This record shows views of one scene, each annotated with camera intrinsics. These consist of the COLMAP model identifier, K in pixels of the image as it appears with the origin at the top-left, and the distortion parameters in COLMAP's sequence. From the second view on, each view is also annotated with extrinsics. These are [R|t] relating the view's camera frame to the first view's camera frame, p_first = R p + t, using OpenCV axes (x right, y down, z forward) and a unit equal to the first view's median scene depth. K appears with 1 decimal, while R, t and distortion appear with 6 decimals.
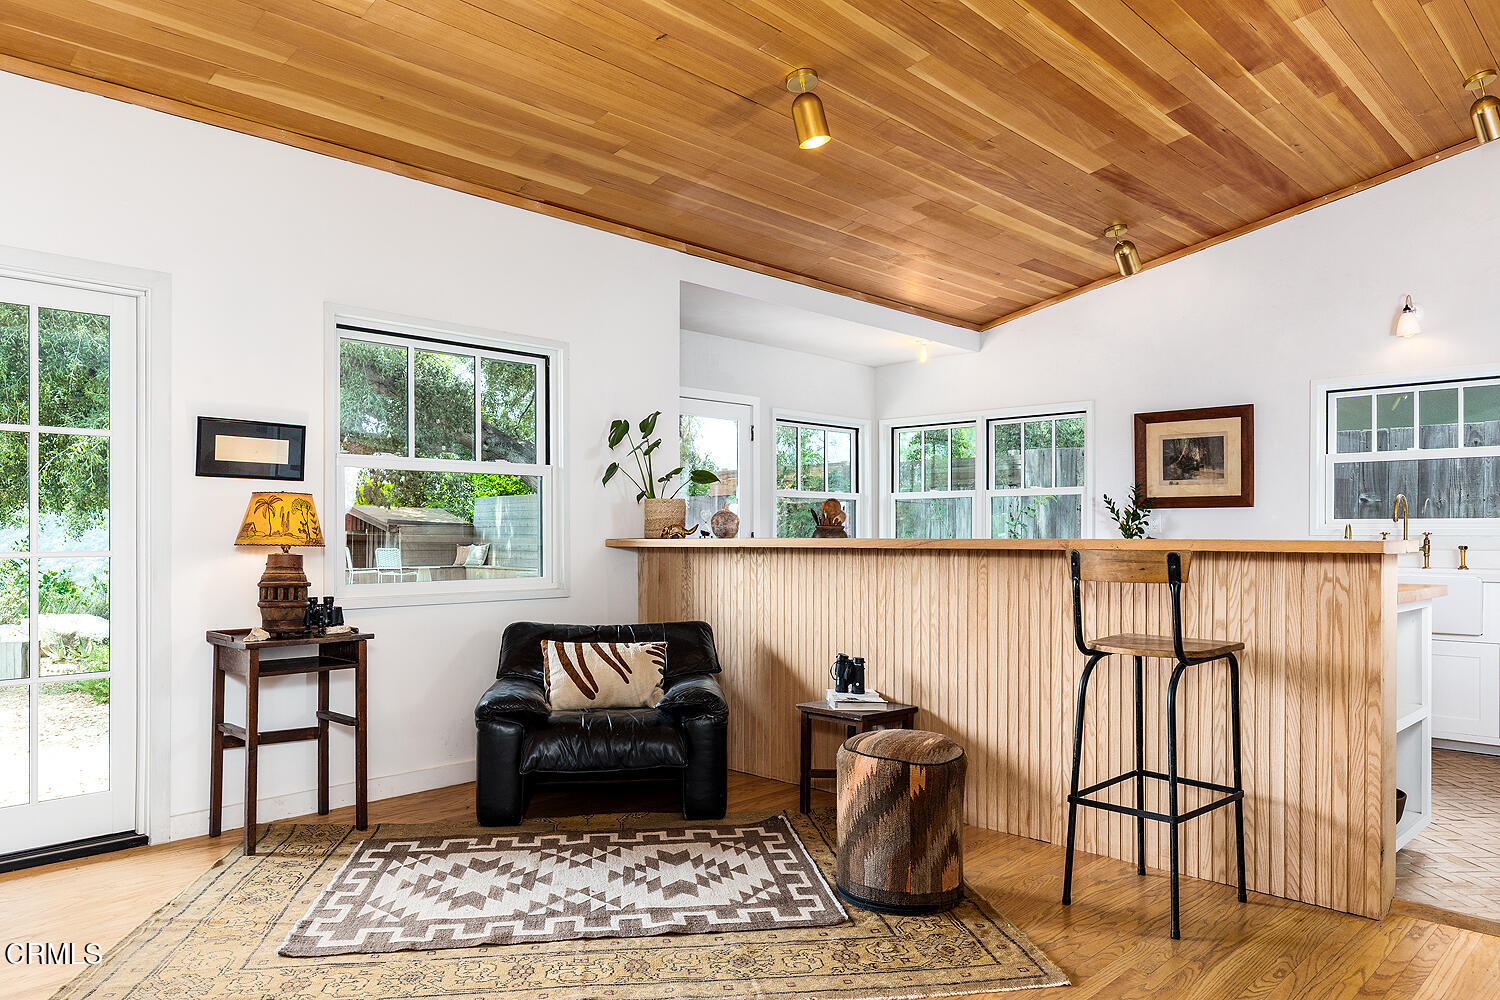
lens RADIAL K [[1021.0, 0, 753.2], [0, 1021.0, 539.6], [0, 0, 1]] dist [0.003336, 0.001402]
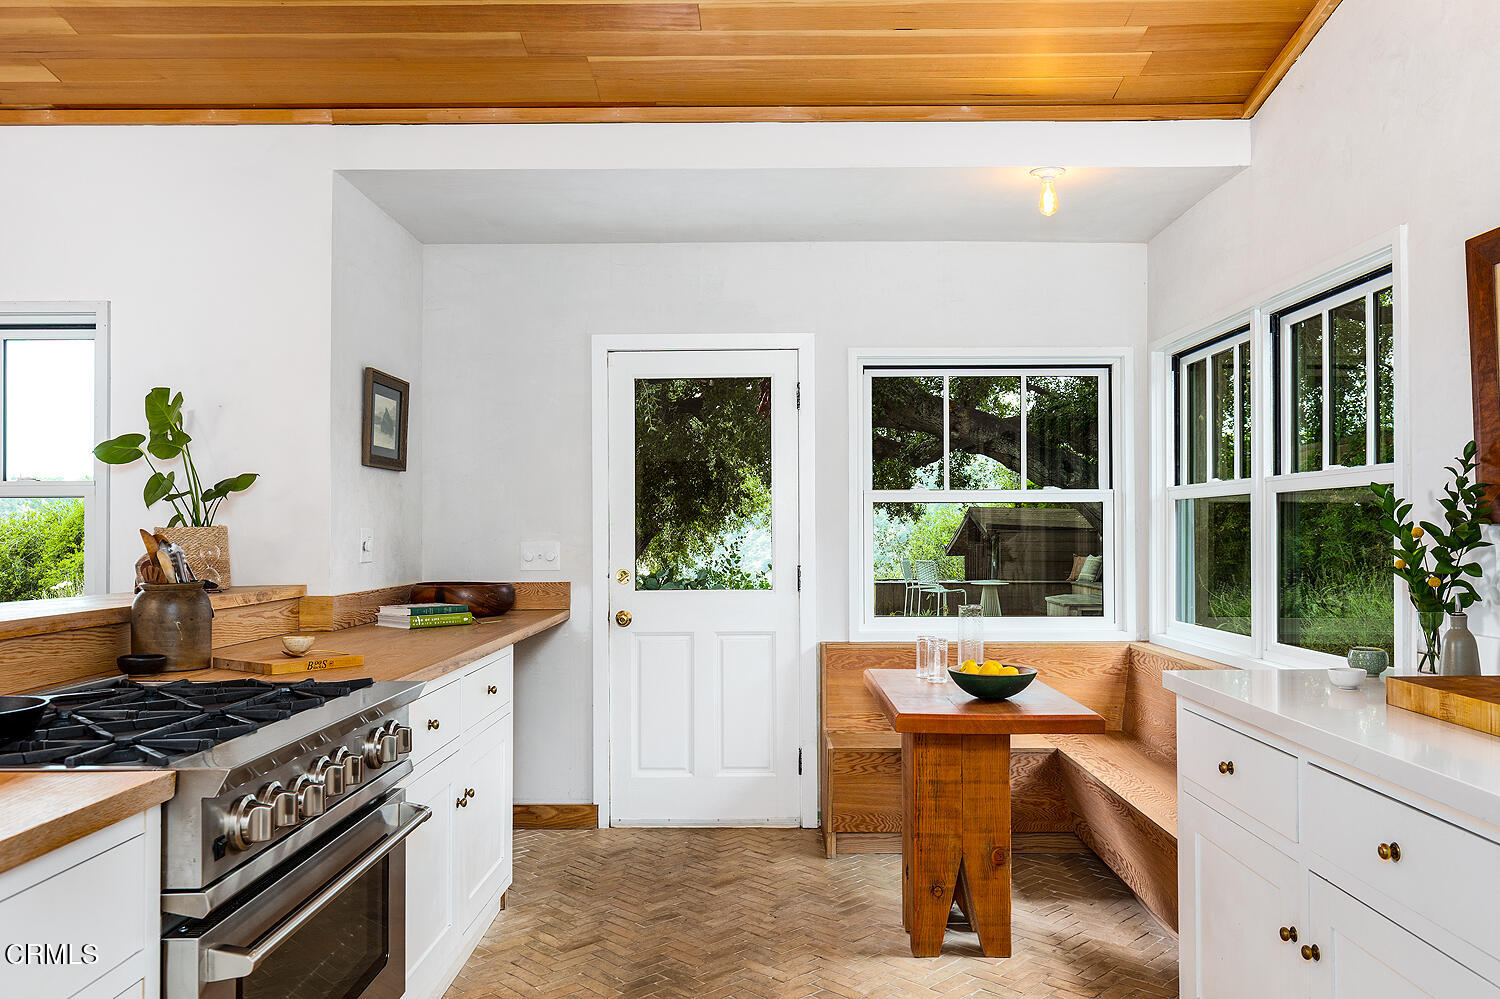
lens RADIAL K [[1119.9, 0, 753.9], [0, 1119.9, 522.1], [0, 0, 1]] dist [0.001375, -0.001845]
pose [[0.683703, -0.006680, -0.729730, 0.489163], [-0.002327, 0.999933, -0.011334, -0.026510], [0.729757, 0.009447, 0.683641, 0.587820]]
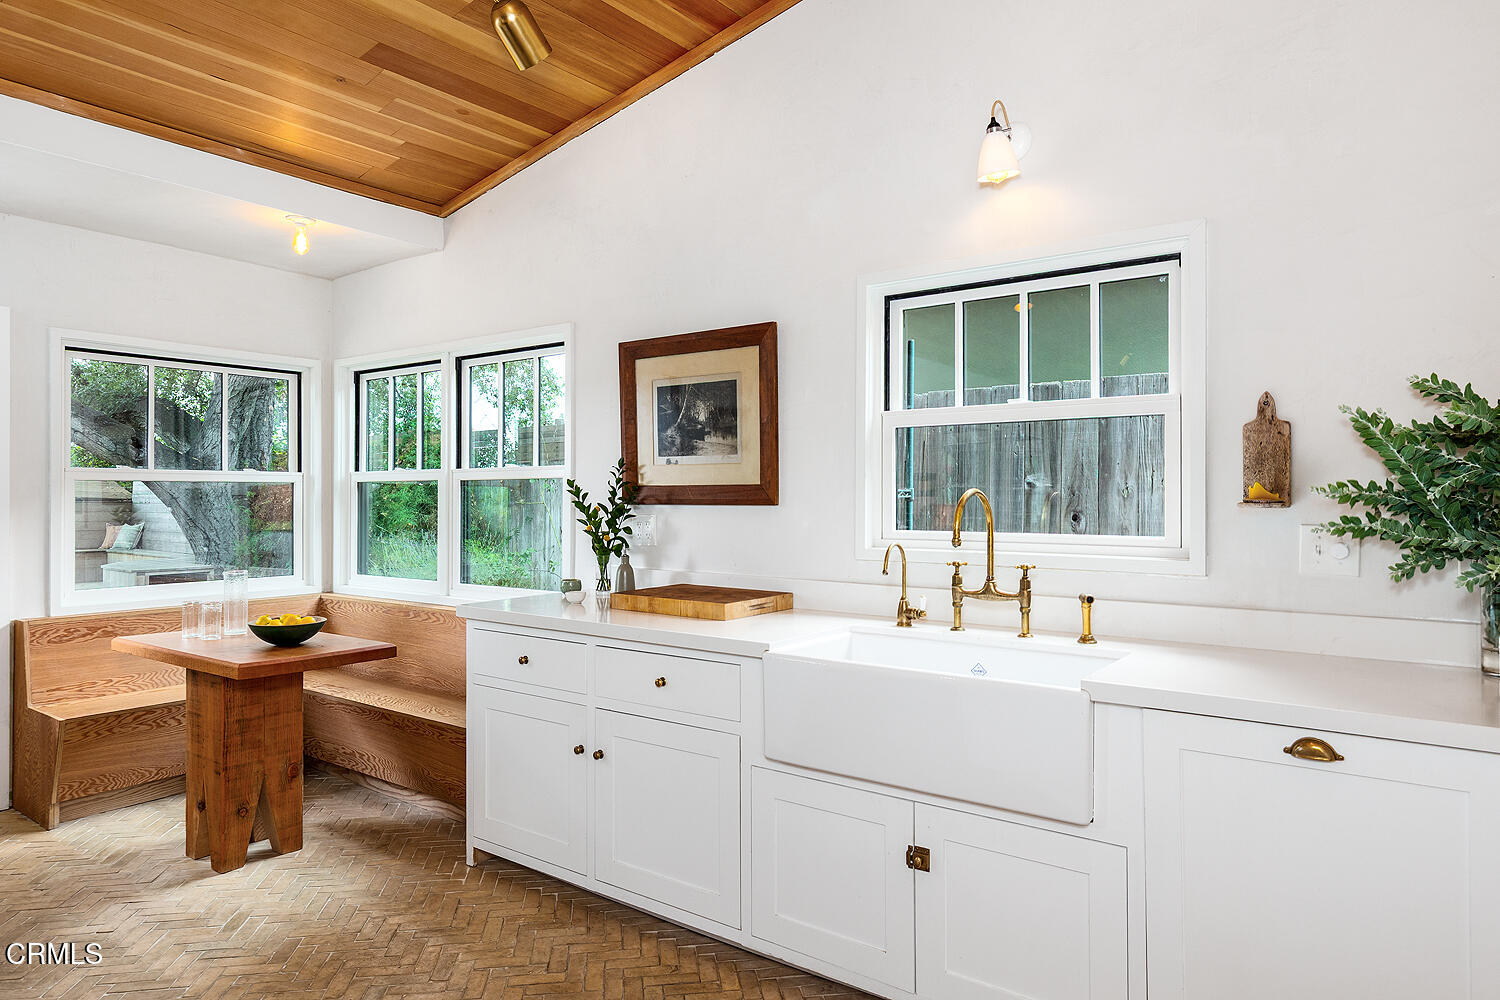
lens RADIAL K [[926.4, 0, 750.0], [0, 926.4, 498.3], [0, 0, 1]] dist [0.012577, -0.000289]
pose [[0.992464, -0.001055, 0.122528, 0.389366], [0.001615, 0.999989, -0.004469, -0.031661], [-0.122522, 0.004633, 0.992455, 0.468900]]
